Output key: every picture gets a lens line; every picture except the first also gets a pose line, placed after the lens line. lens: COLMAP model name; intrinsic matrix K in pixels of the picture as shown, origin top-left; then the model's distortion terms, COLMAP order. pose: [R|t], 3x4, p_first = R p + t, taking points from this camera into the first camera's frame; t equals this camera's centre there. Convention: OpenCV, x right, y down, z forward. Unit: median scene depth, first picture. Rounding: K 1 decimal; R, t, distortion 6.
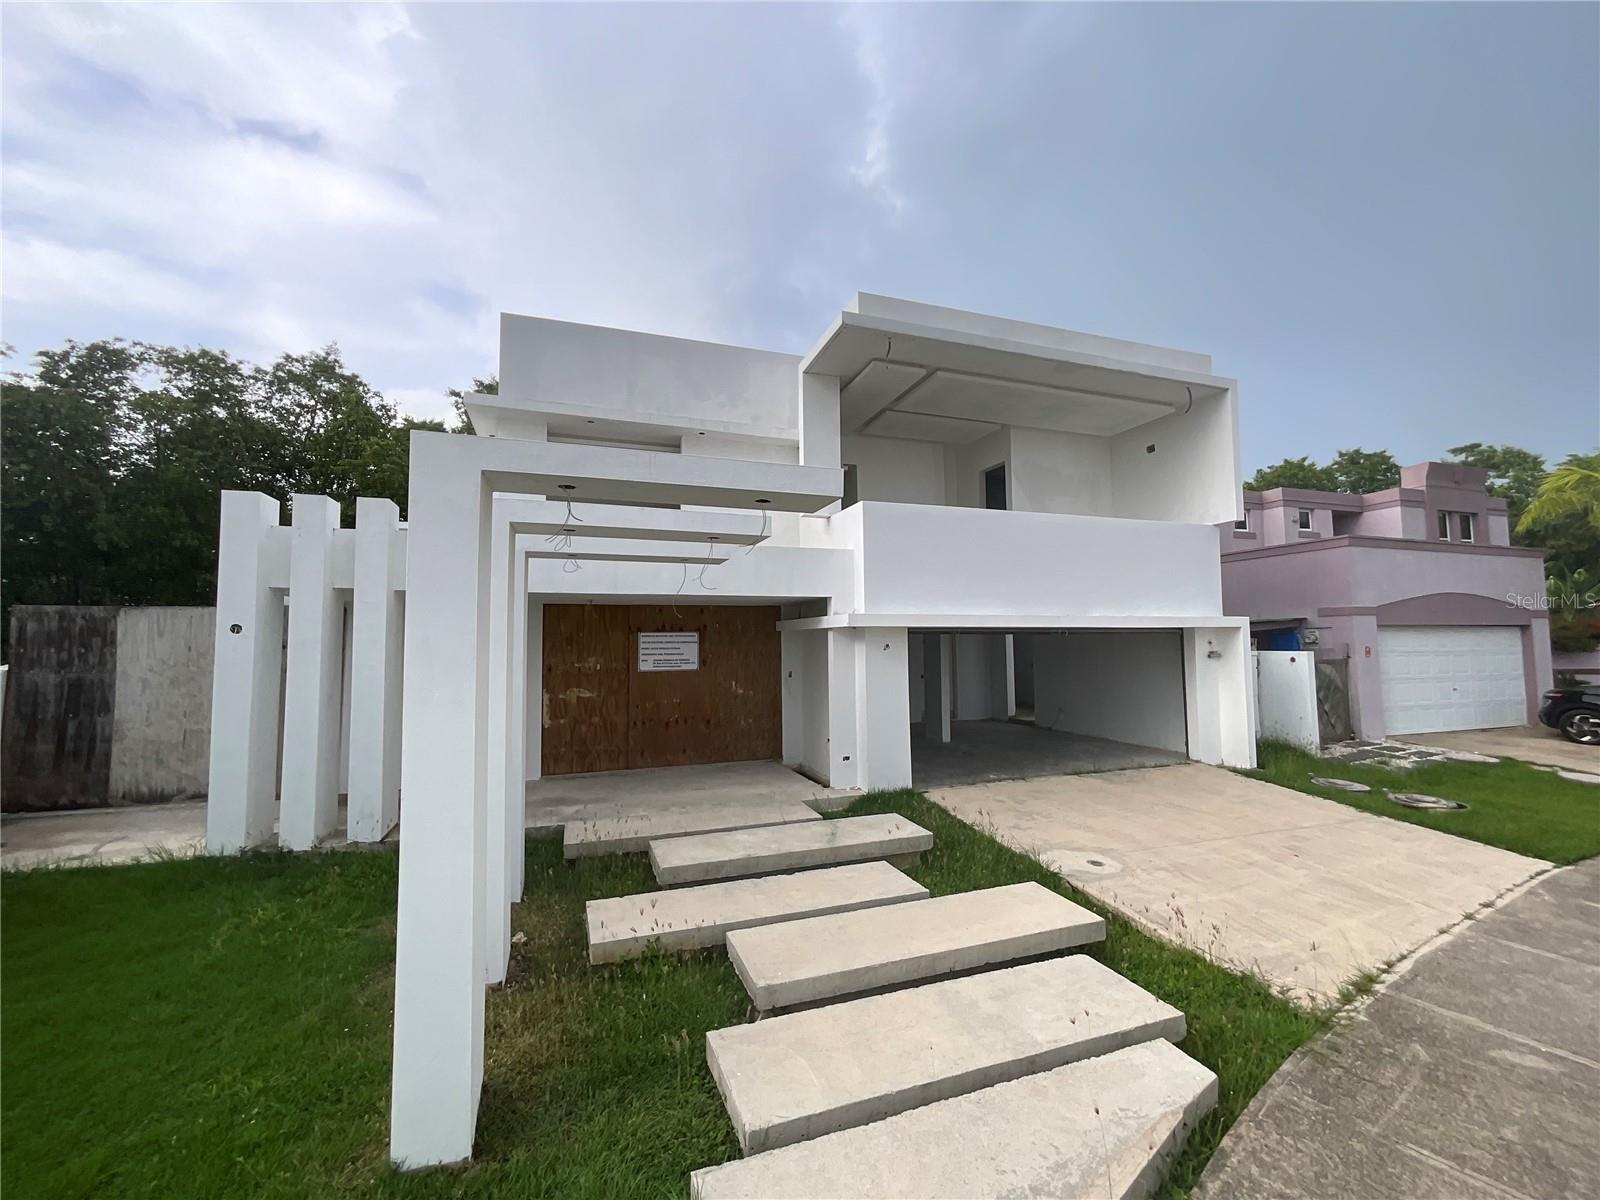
lens RADIAL K [[650.0, 0, 803.4], [0, 650.0, 602.1], [0, 0, 1]] dist [0.002740, -0.000584]
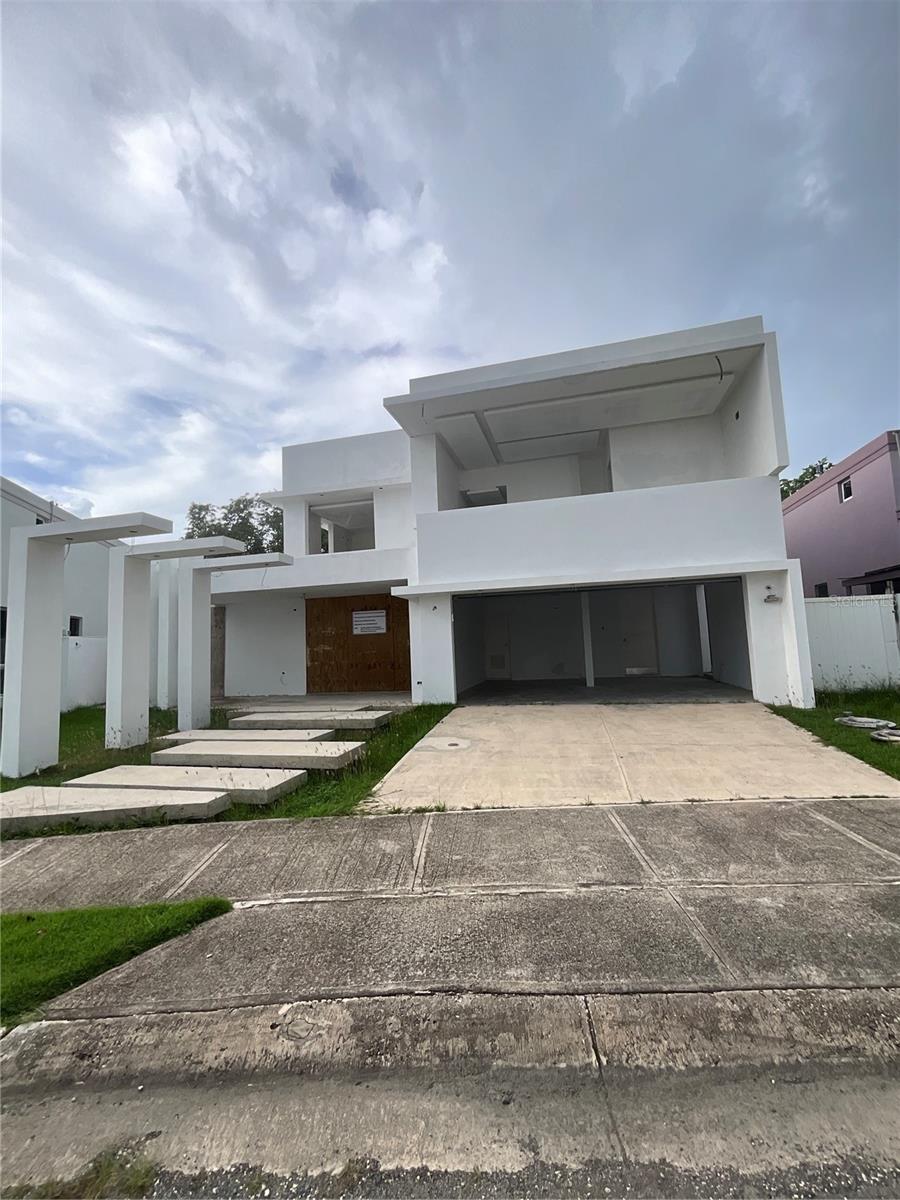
lens RADIAL K [[487.5, 0, 450.4], [0, 487.5, 600.2], [0, 0, 1]] dist [0.002740, -0.000584]
pose [[0.836749, -0.076544, -0.542210, 0.671519], [0.069074, 0.997027, -0.034155, 0.079494], [0.543213, -0.008874, 0.839548, 0.068896]]
